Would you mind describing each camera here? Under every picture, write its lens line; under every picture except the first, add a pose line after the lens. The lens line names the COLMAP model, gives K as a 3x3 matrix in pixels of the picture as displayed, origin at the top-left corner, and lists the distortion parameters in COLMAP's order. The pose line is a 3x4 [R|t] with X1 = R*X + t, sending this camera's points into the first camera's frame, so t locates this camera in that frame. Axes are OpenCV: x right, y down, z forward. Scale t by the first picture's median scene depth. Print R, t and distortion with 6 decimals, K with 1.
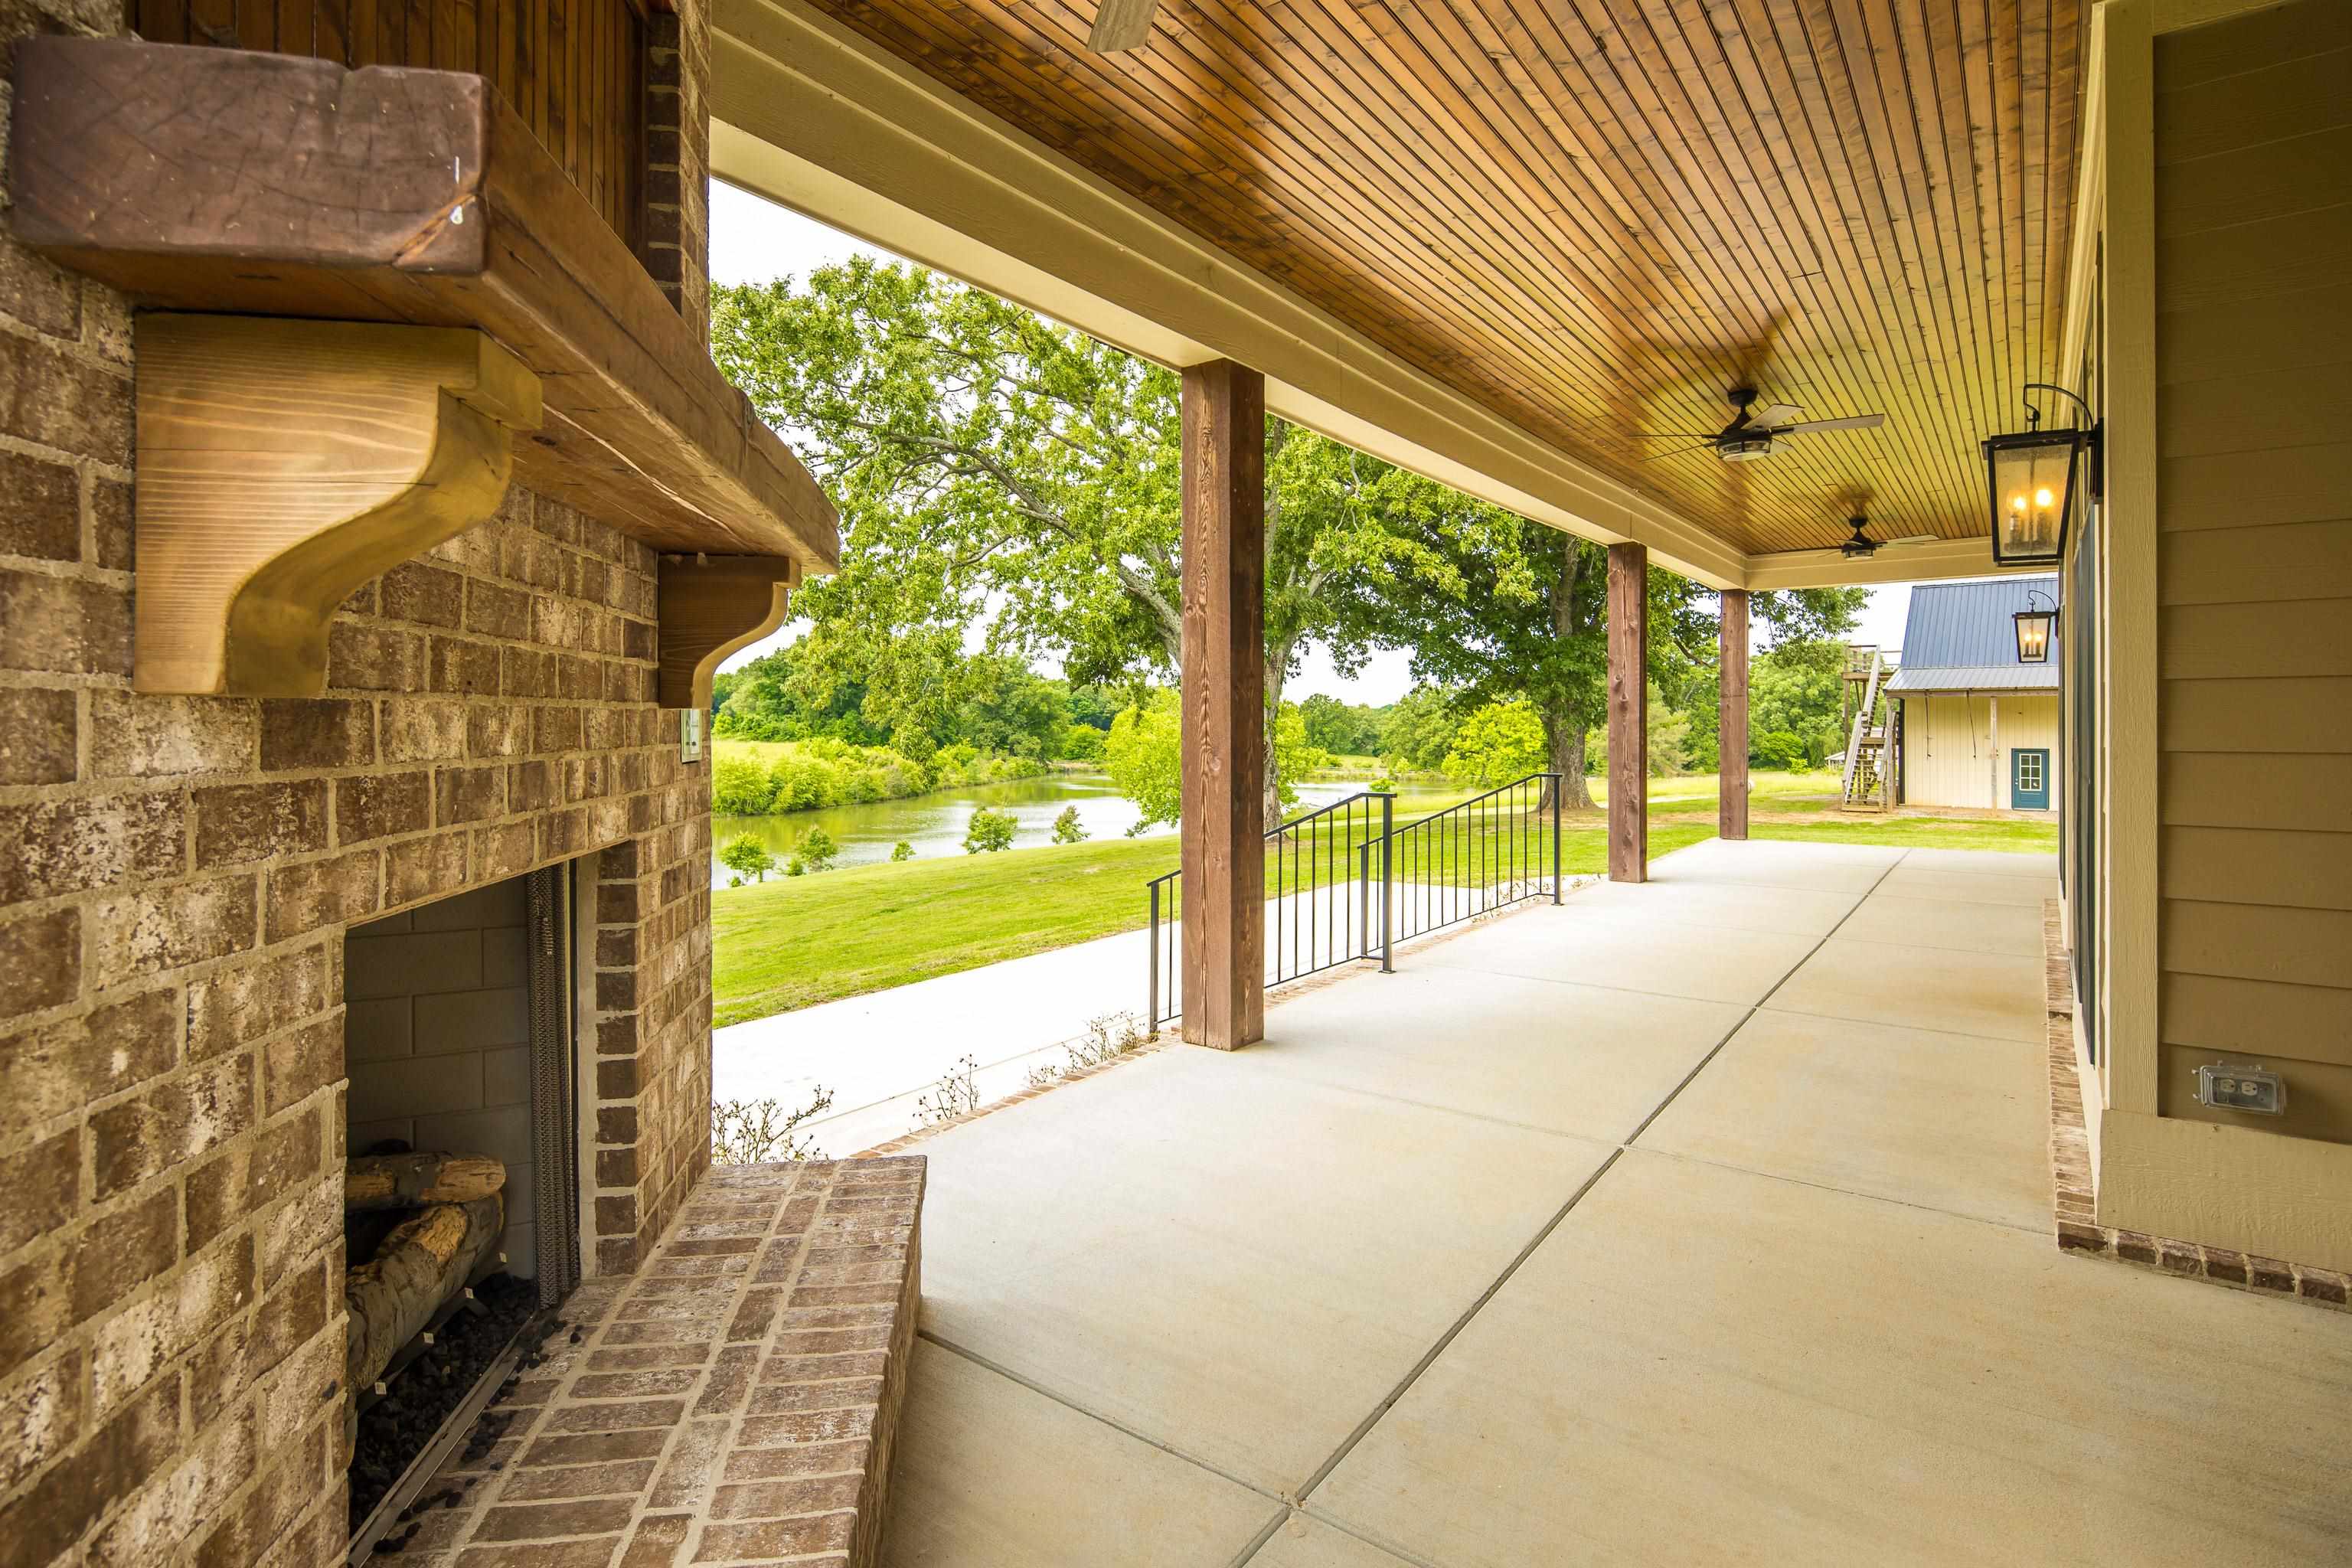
lens RADIAL K [[1151.5, 0, 1194.8], [0, 1151.5, 718.9], [0, 0, 1]] dist [-0.012154, -0.000075]
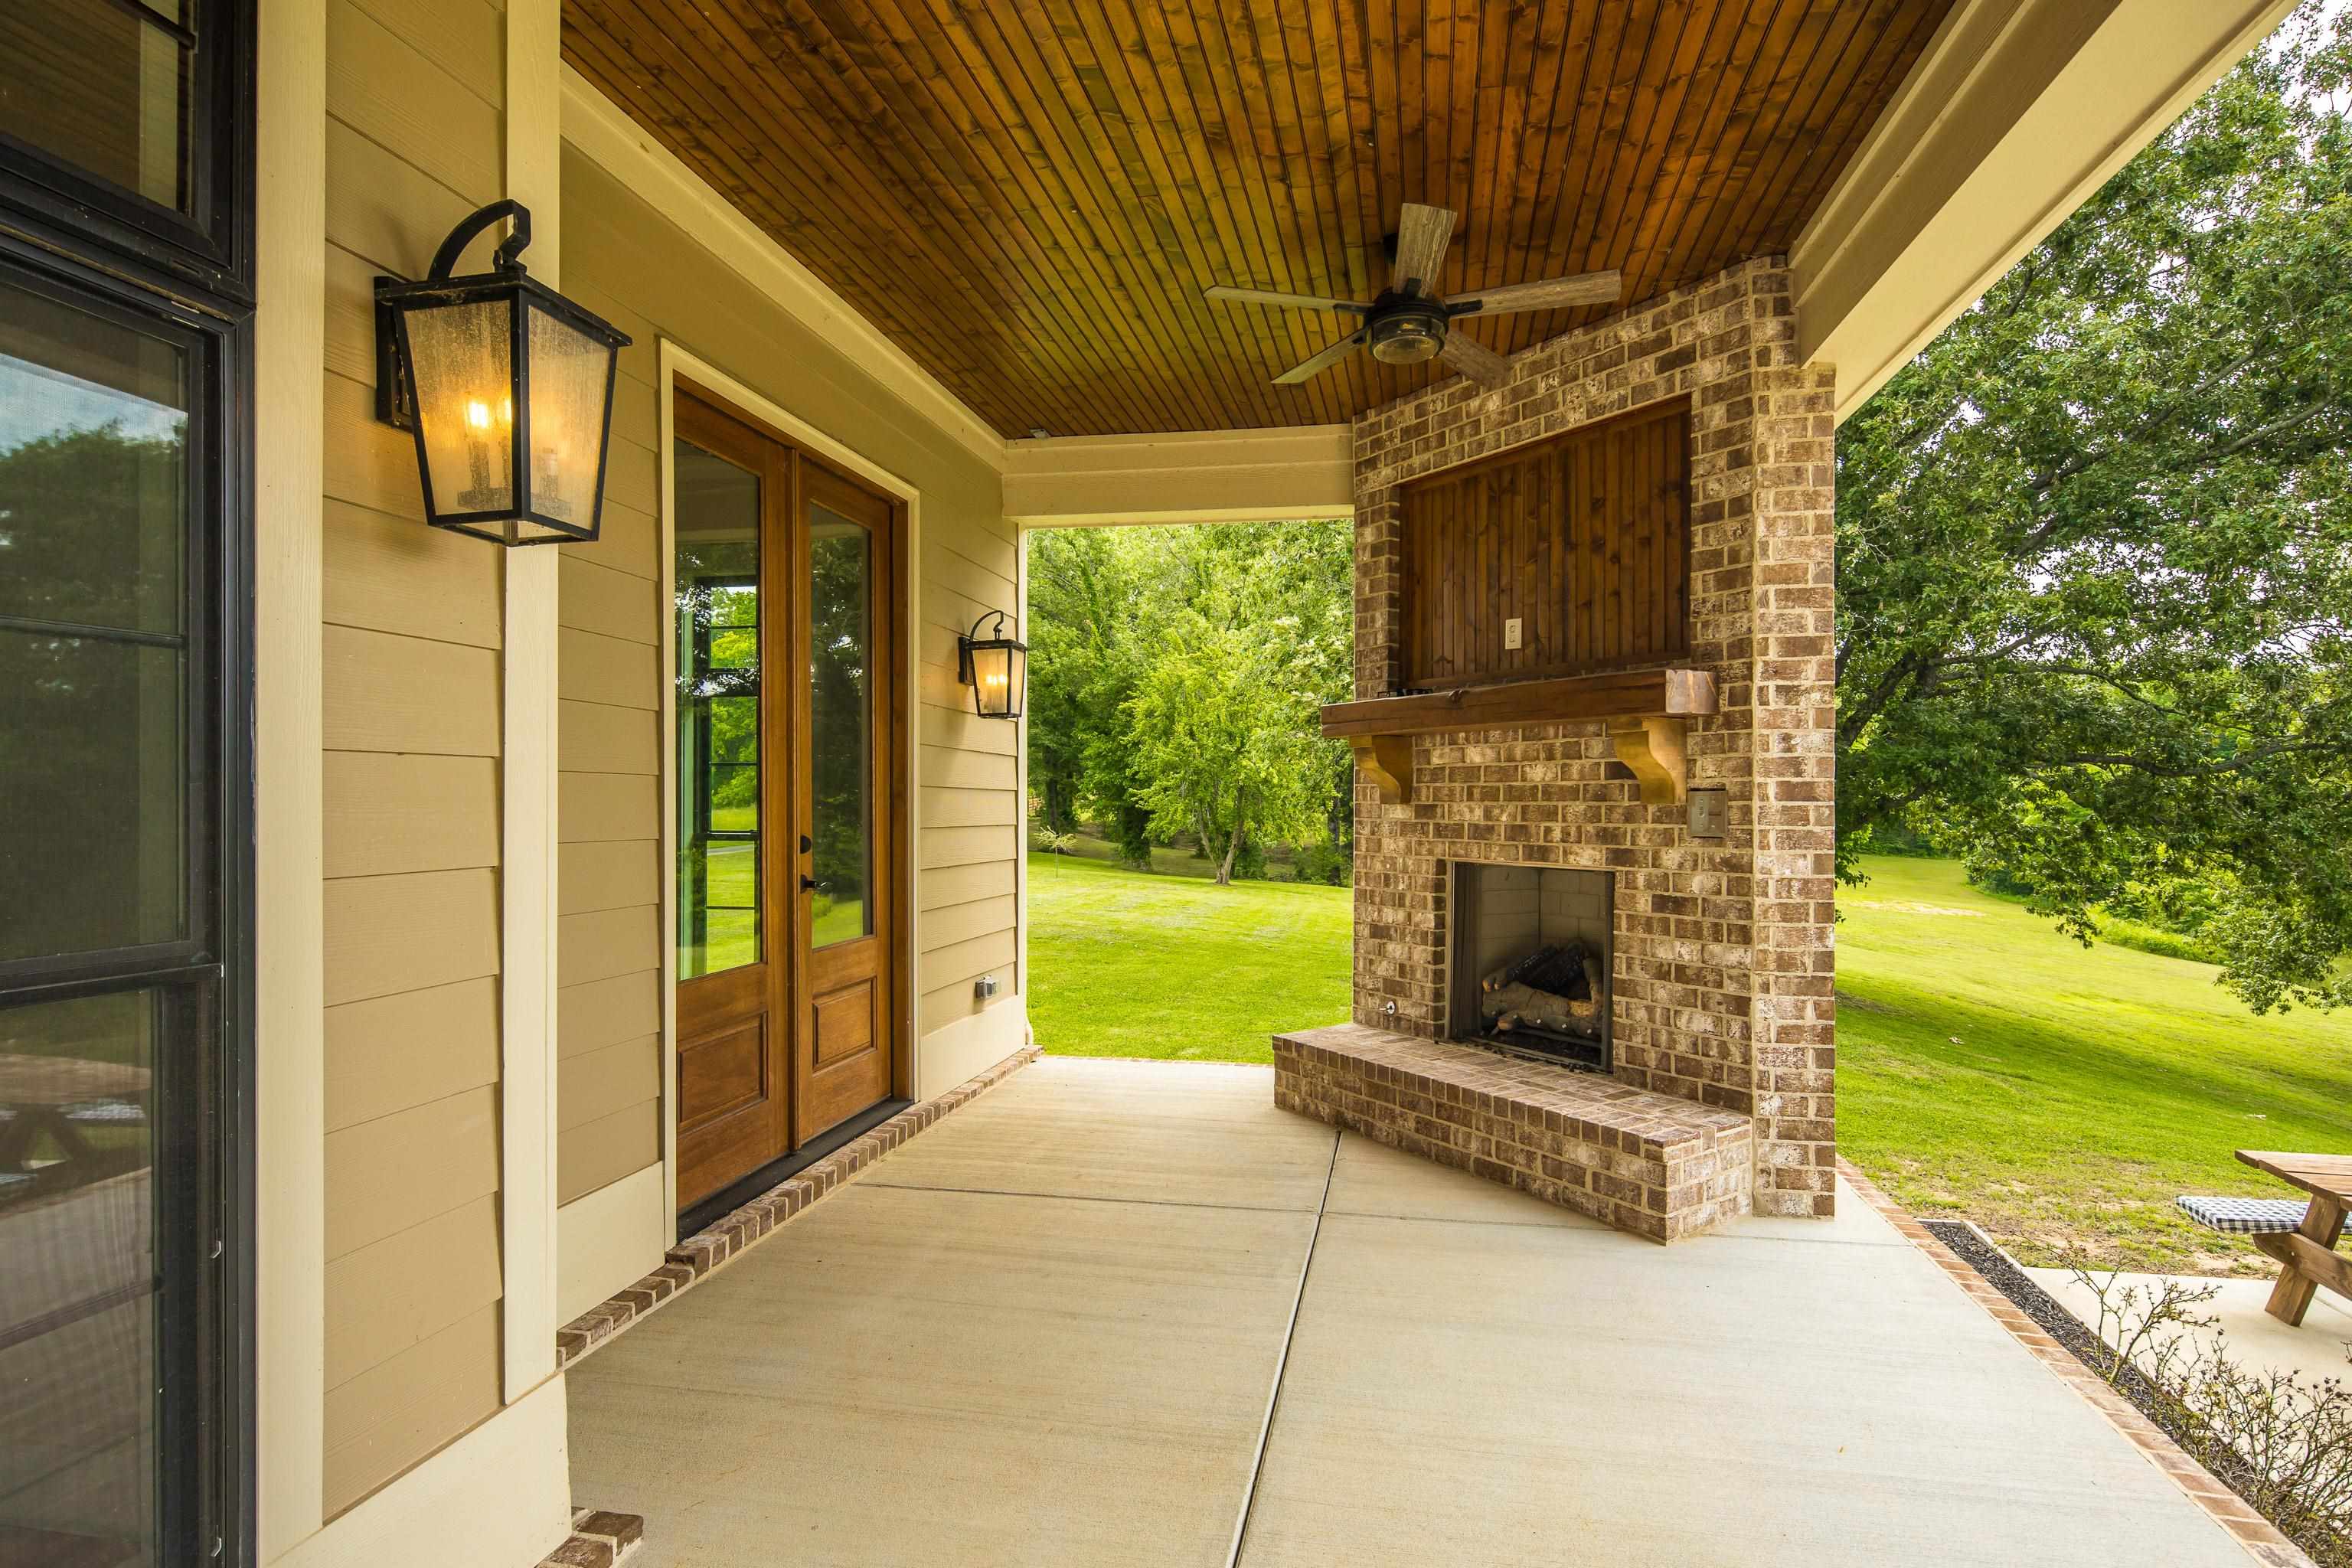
lens RADIAL K [[1151.5, 0, 1189.2], [0, 1151.5, 796.9], [0, 0, 1]] dist [-0.012154, -0.000075]
pose [[-0.910434, -0.002622, -0.413647, 1.570394], [-0.000717, 0.999988, -0.004760, -0.018856], [0.413654, -0.004037, -0.910425, 3.834287]]
